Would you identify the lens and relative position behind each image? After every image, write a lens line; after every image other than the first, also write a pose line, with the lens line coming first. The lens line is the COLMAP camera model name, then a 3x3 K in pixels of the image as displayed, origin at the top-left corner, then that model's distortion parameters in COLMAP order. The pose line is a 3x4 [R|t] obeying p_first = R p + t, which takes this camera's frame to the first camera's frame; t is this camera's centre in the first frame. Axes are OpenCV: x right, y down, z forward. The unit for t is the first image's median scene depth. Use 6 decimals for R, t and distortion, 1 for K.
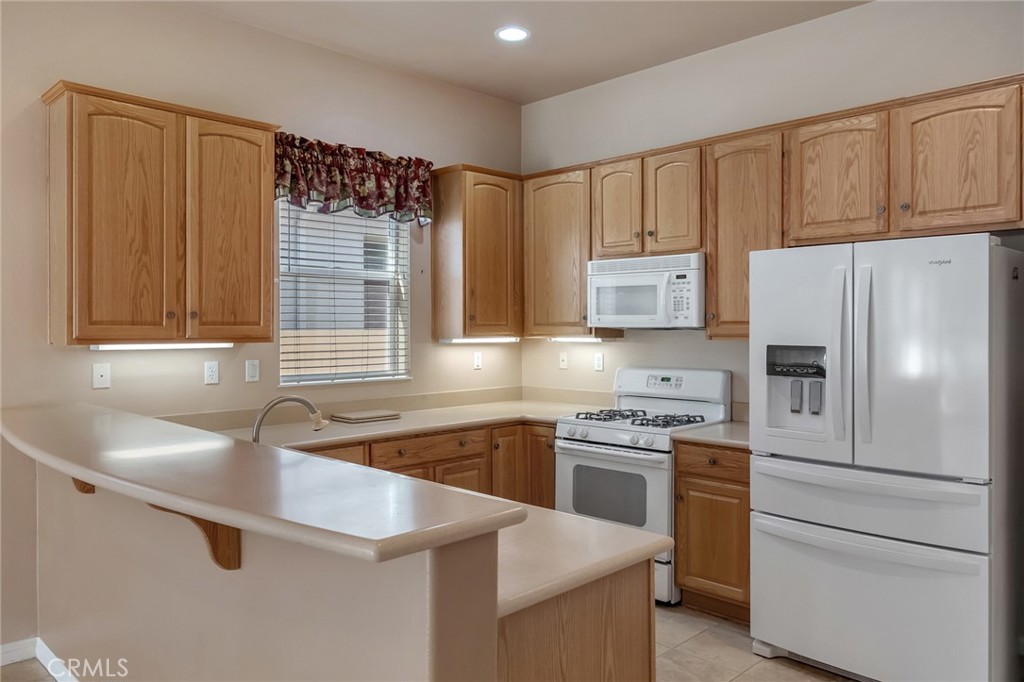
lens RADIAL K [[735.7, 0, 513.0], [0, 735.7, 319.3], [0, 0, 1]] dist [-0.003379, 0.000478]
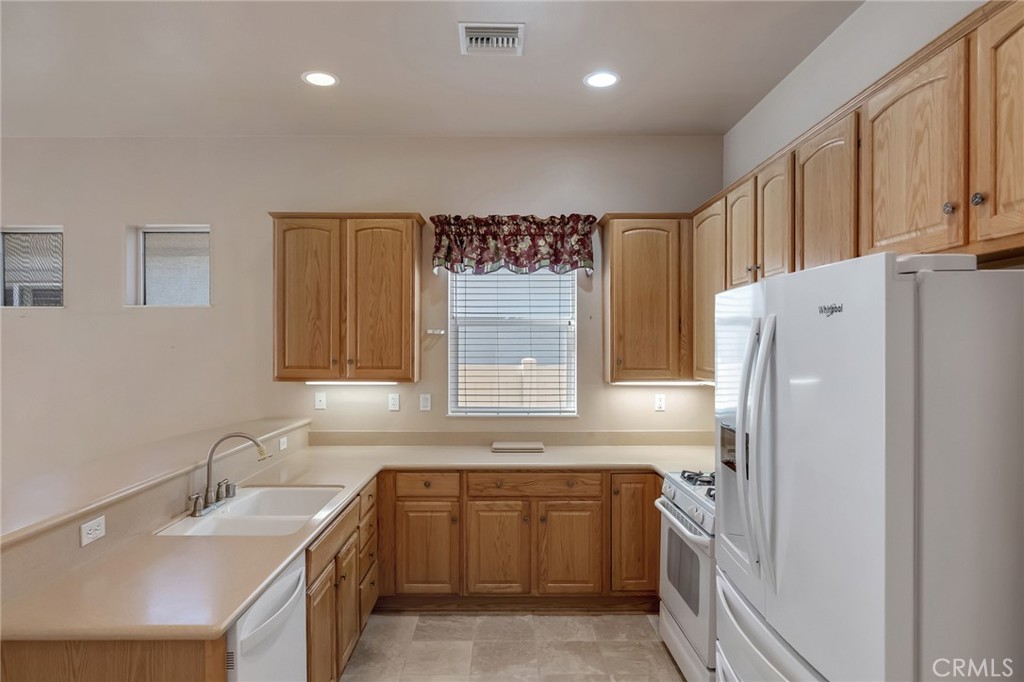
lens RADIAL K [[610.0, 0, 512.0], [0, 610.0, 341.0], [0, 0, 1]] dist [-0.001754, -0.000578]
pose [[0.709049, -0.003129, -0.705152, 0.485229], [0.004983, 0.999987, 0.000574, -0.035867], [0.705141, -0.003921, 0.709056, 0.325101]]
